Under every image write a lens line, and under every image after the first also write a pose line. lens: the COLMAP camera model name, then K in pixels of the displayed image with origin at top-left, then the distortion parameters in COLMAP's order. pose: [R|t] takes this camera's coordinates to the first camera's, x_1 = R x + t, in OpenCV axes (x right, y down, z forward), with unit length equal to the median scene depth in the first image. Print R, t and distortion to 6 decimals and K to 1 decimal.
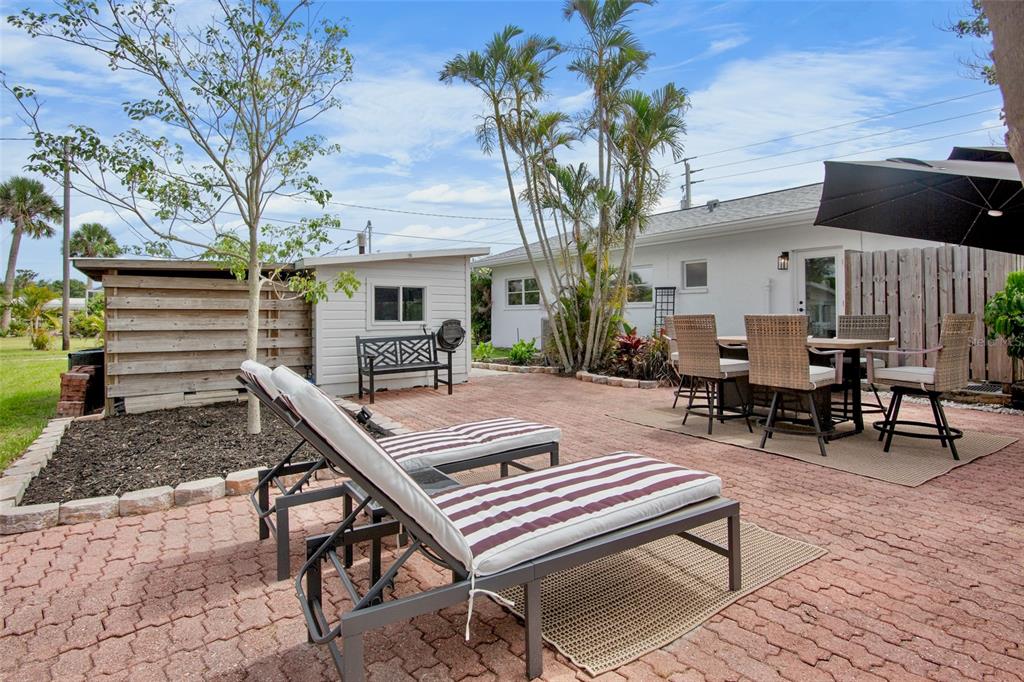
lens RADIAL K [[516.7, 0, 514.4], [0, 516.7, 333.8], [0, 0, 1]] dist [-0.002406, -0.000522]
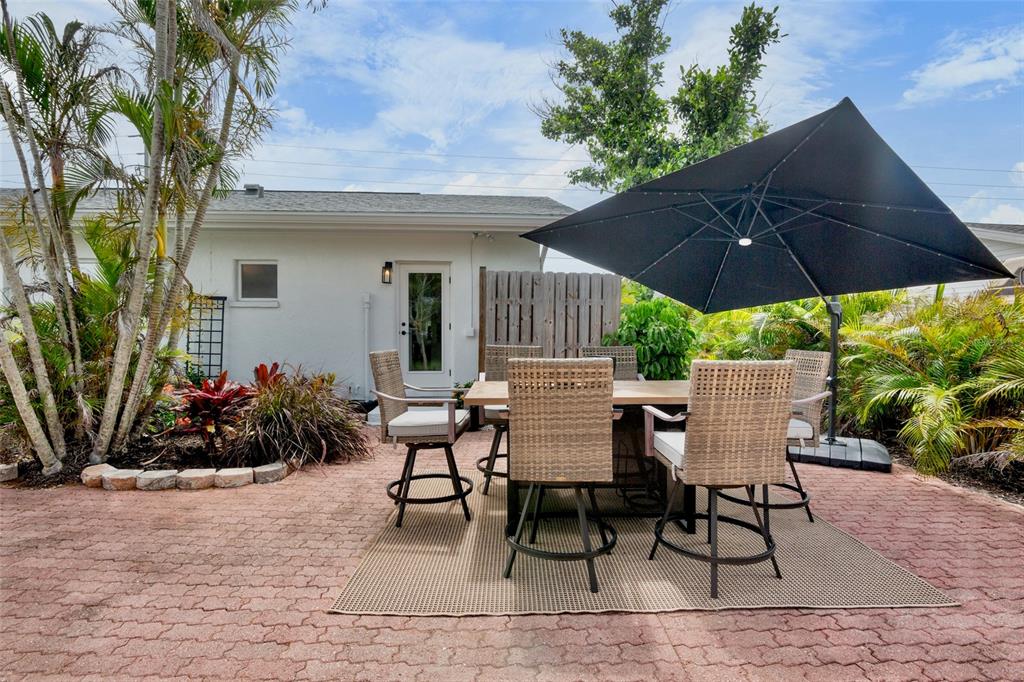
lens RADIAL K [[516.7, 0, 514.4], [0, 516.7, 333.8], [0, 0, 1]] dist [-0.002406, -0.000522]
pose [[0.552995, -0.001783, 0.833183, -0.047325], [0.026518, 0.999529, -0.015461, -0.030043], [-0.832763, 0.030644, 0.552781, 0.423611]]
